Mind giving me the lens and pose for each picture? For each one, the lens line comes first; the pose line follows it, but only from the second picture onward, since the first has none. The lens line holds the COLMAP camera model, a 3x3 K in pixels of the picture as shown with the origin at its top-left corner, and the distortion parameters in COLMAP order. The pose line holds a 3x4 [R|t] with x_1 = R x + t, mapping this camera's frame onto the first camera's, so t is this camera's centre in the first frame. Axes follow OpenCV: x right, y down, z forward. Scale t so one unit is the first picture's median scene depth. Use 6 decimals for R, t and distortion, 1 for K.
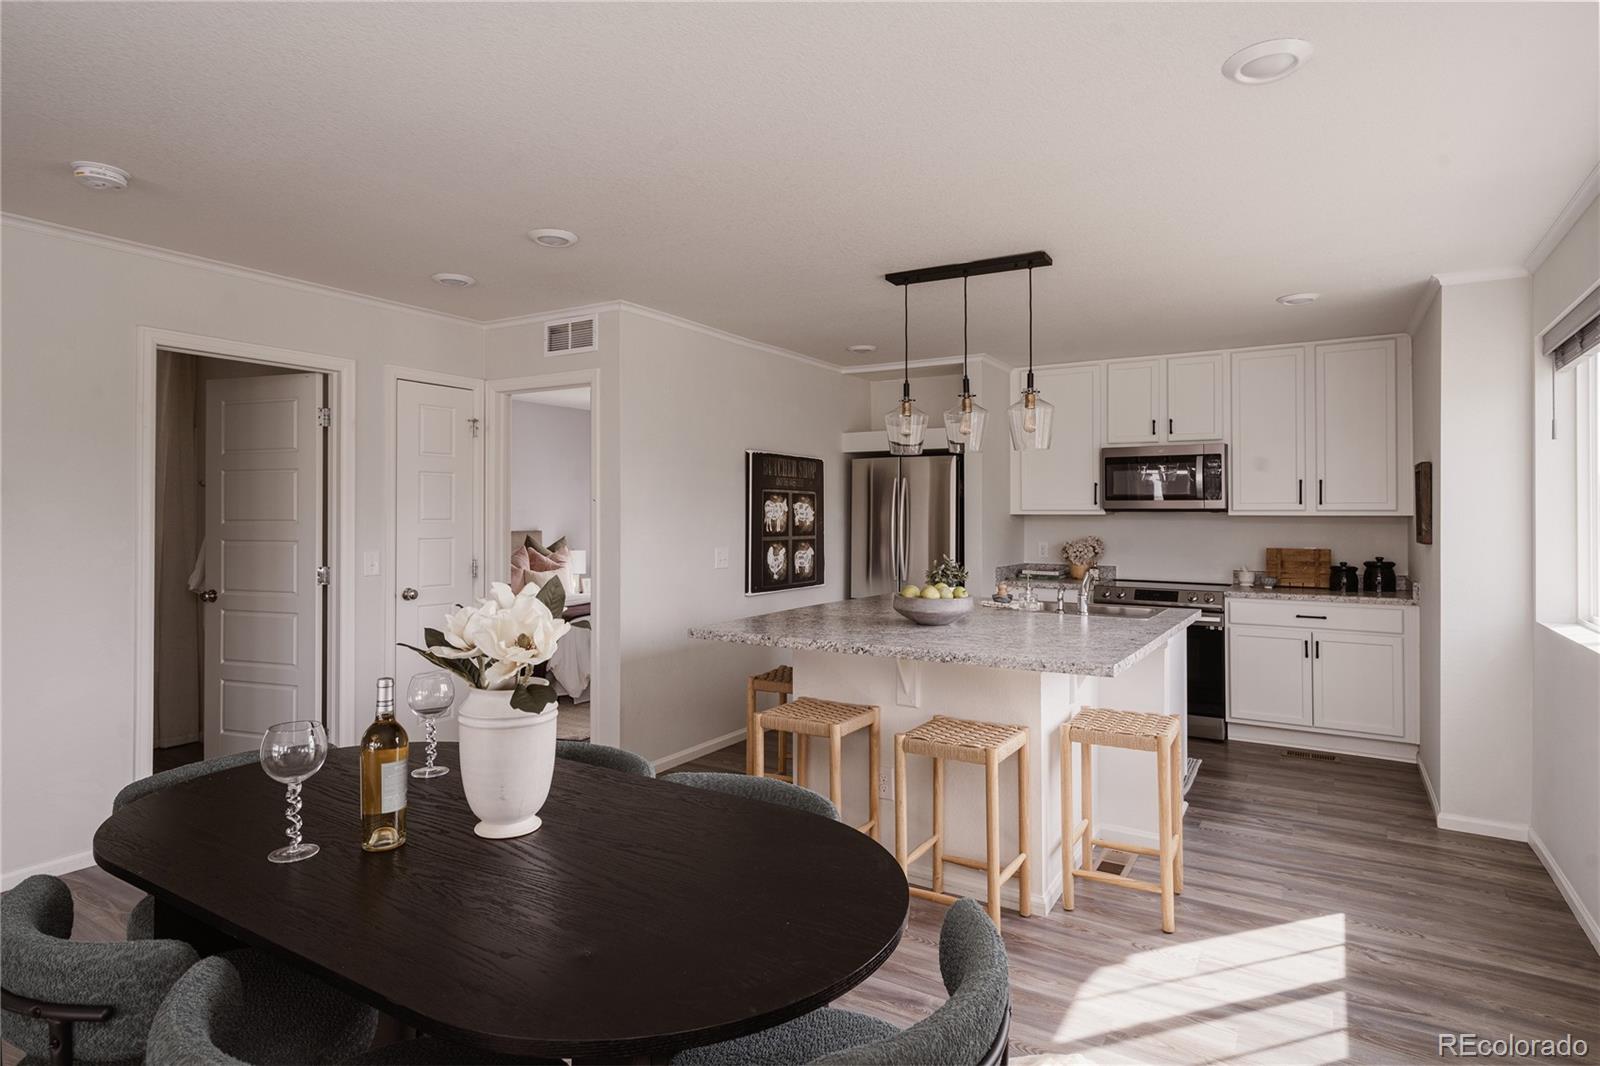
lens RADIAL K [[848.1, 0, 828.9], [0, 848.1, 510.6], [0, 0, 1]] dist [0.003144, 0.000886]
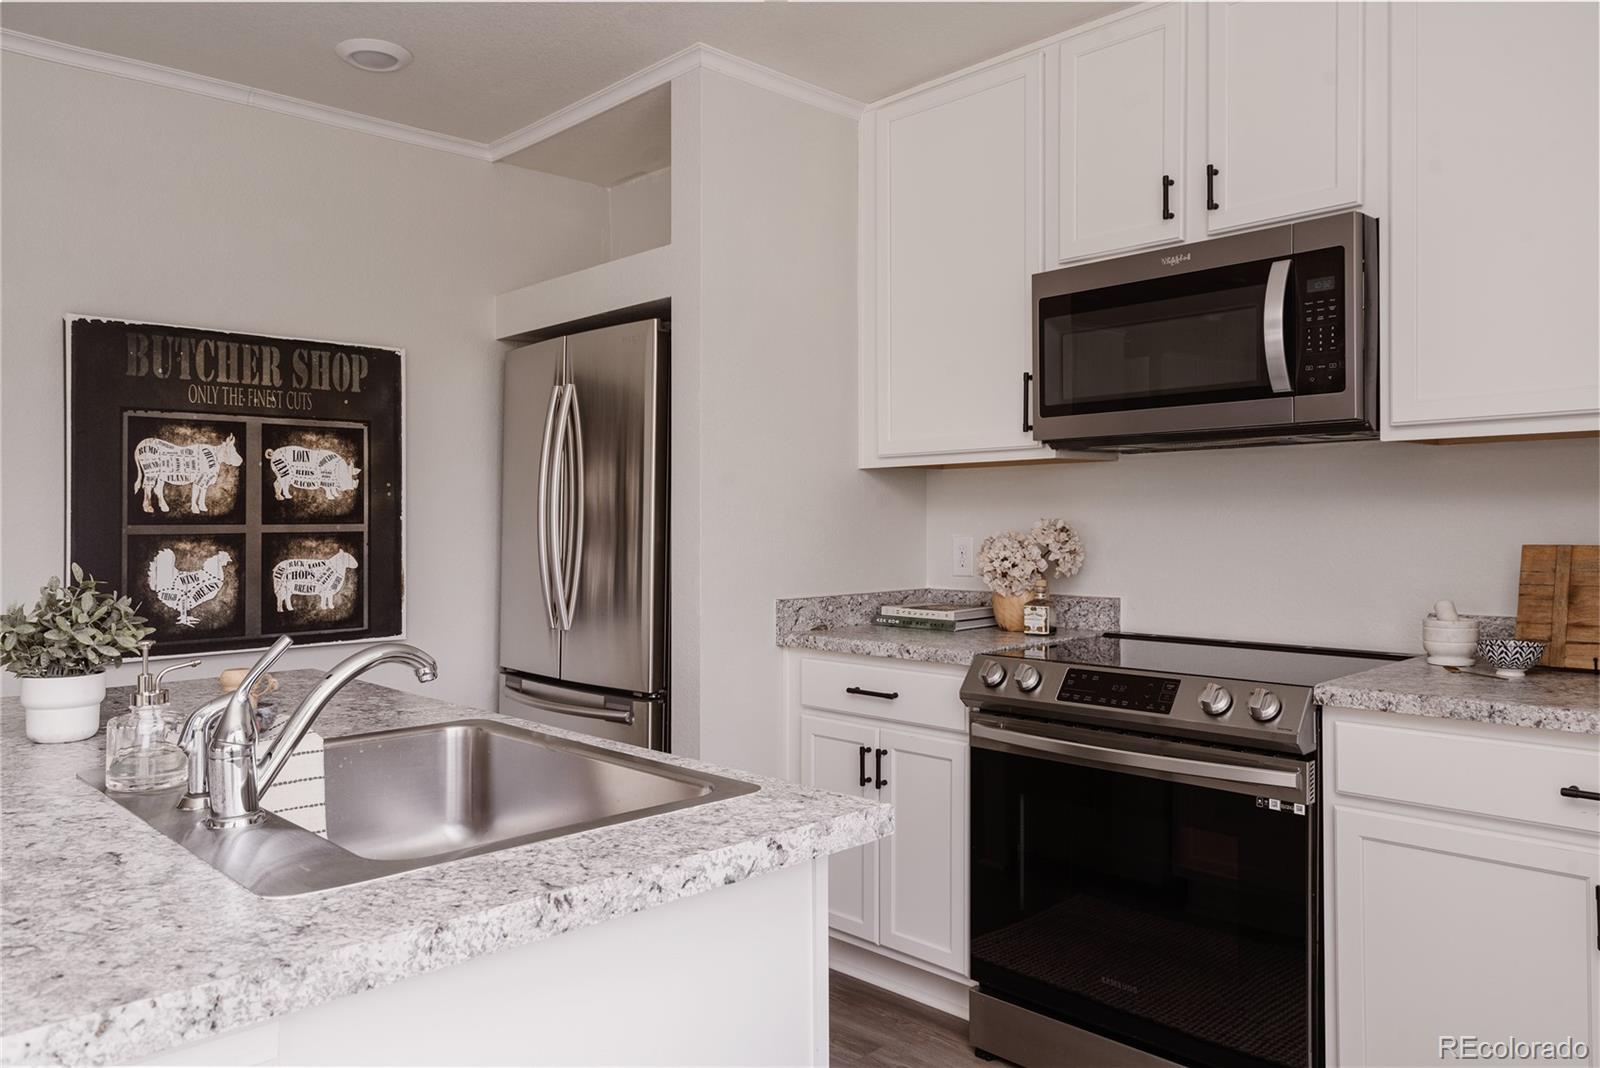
lens RADIAL K [[1184.8, 0, 757.5], [0, 1184.8, 522.4], [0, 0, 1]] dist [0.047230, 0.000534]
pose [[0.961610, -0.012270, -0.274147, 0.373645], [0.014819, 0.999864, 0.007227, 0.029433], [0.274021, -0.011012, 0.961661, 0.510802]]
